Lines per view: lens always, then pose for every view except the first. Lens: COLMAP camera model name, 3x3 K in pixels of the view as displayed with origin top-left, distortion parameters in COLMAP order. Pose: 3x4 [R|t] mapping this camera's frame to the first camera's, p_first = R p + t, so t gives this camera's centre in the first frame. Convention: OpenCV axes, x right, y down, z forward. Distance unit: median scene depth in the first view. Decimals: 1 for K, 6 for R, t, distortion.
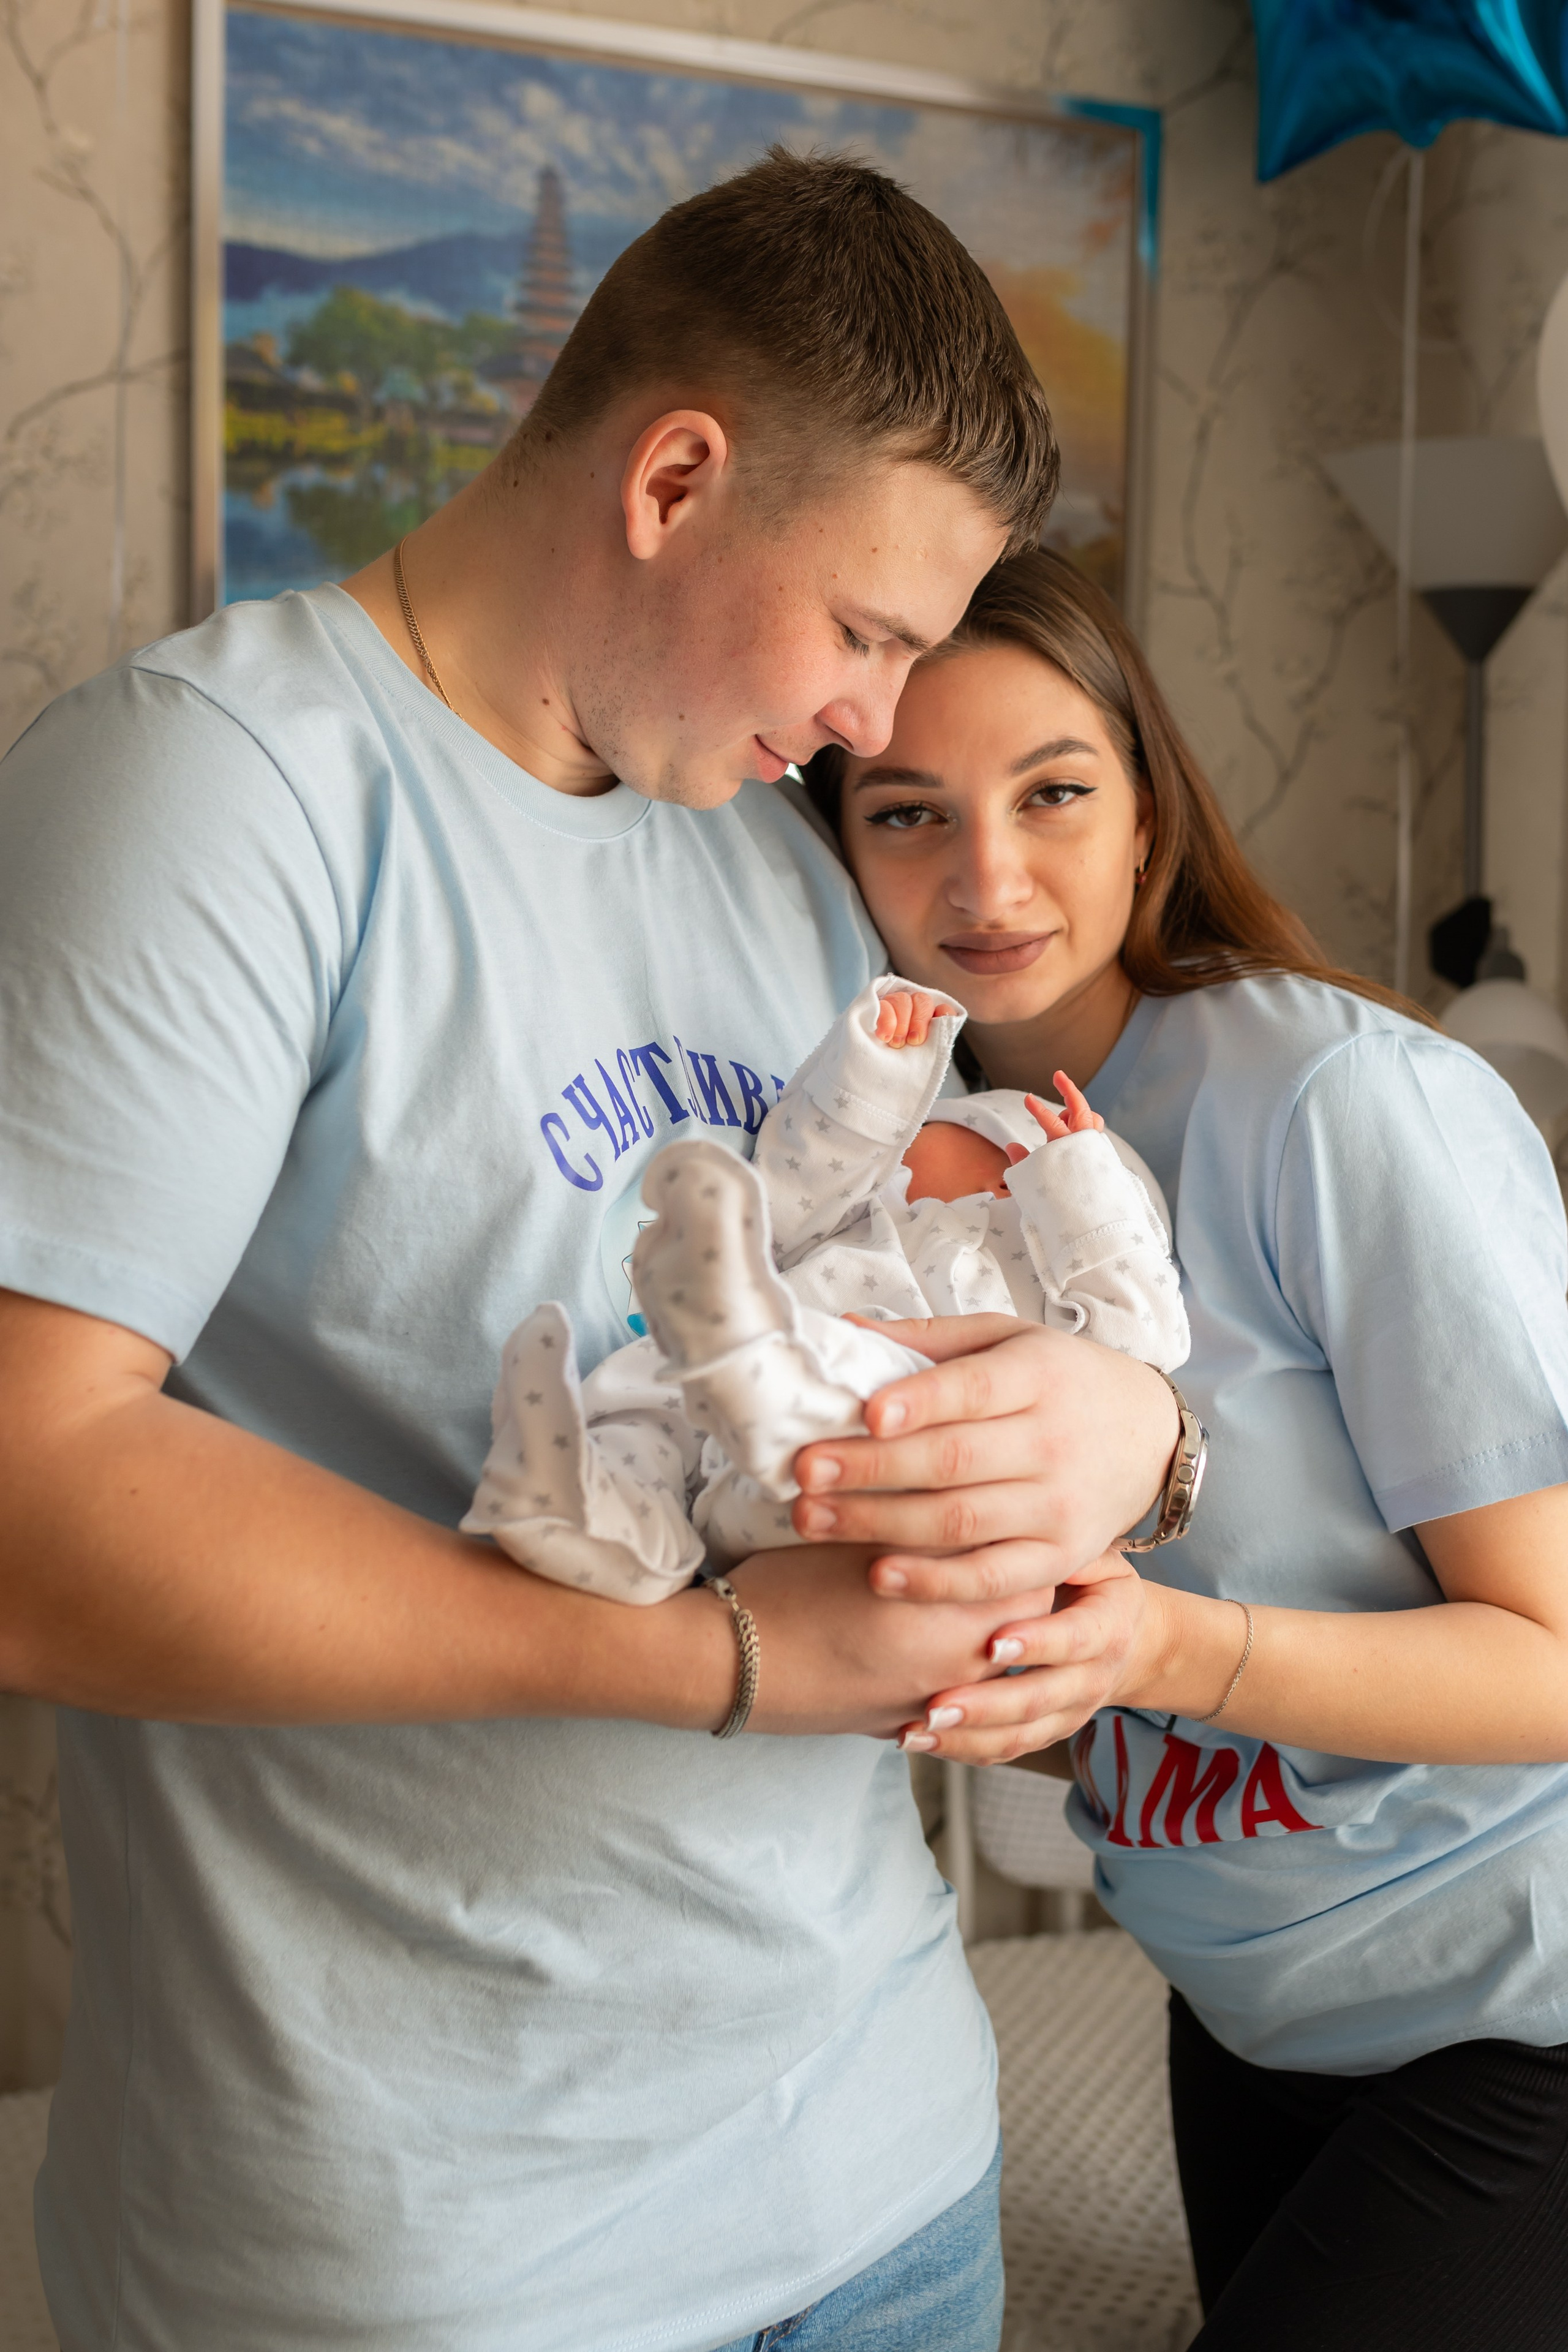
lens RADIAL K [[2562.1, 0, 880.4], [0, 2562.1, 1140.5], [0, 0, 1]] dist [0.005684, 0.000000]
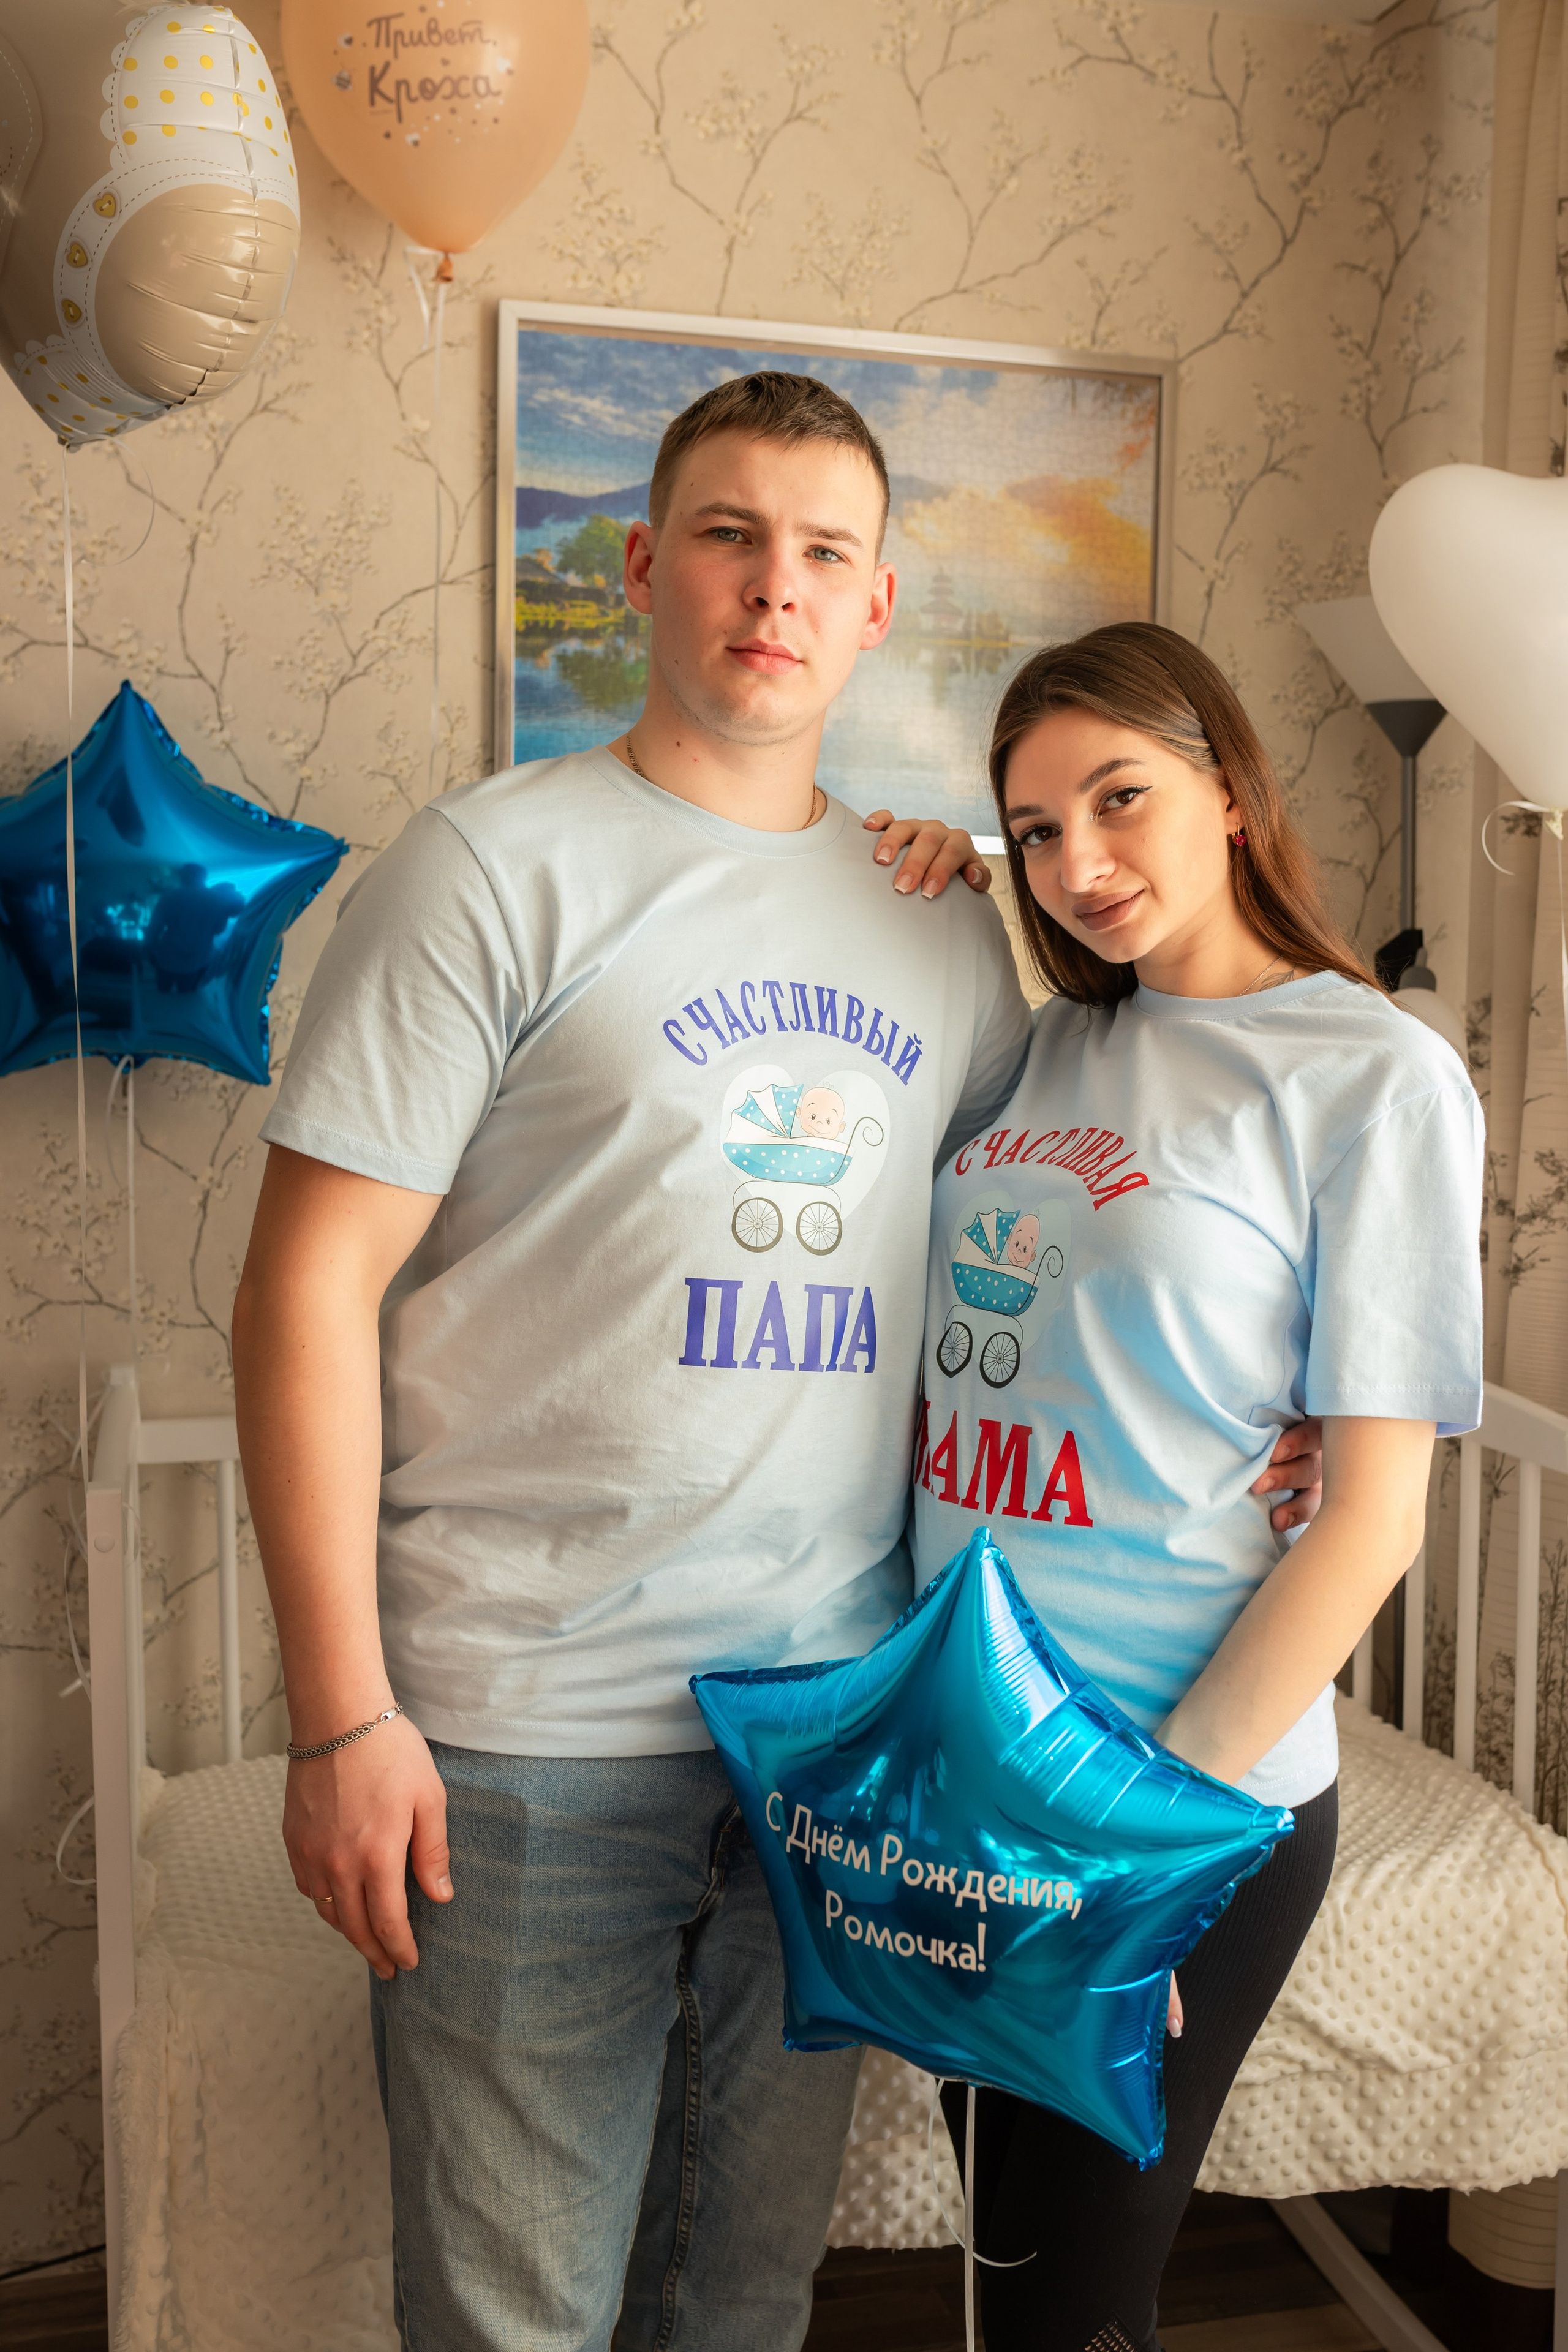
lens RADIAL K [[2401.2, 0, 800.2], [0, 2401.2, 1155.2], [0, 0, 1]] dist [0.009470, 0.000000]
pose [[0.994905, 0.003716, -0.100751, 0.044208], [-0.003292, 0.999985, 0.004373, 0.023805], [0.100766, -0.004019, 0.994902, -0.346393]]
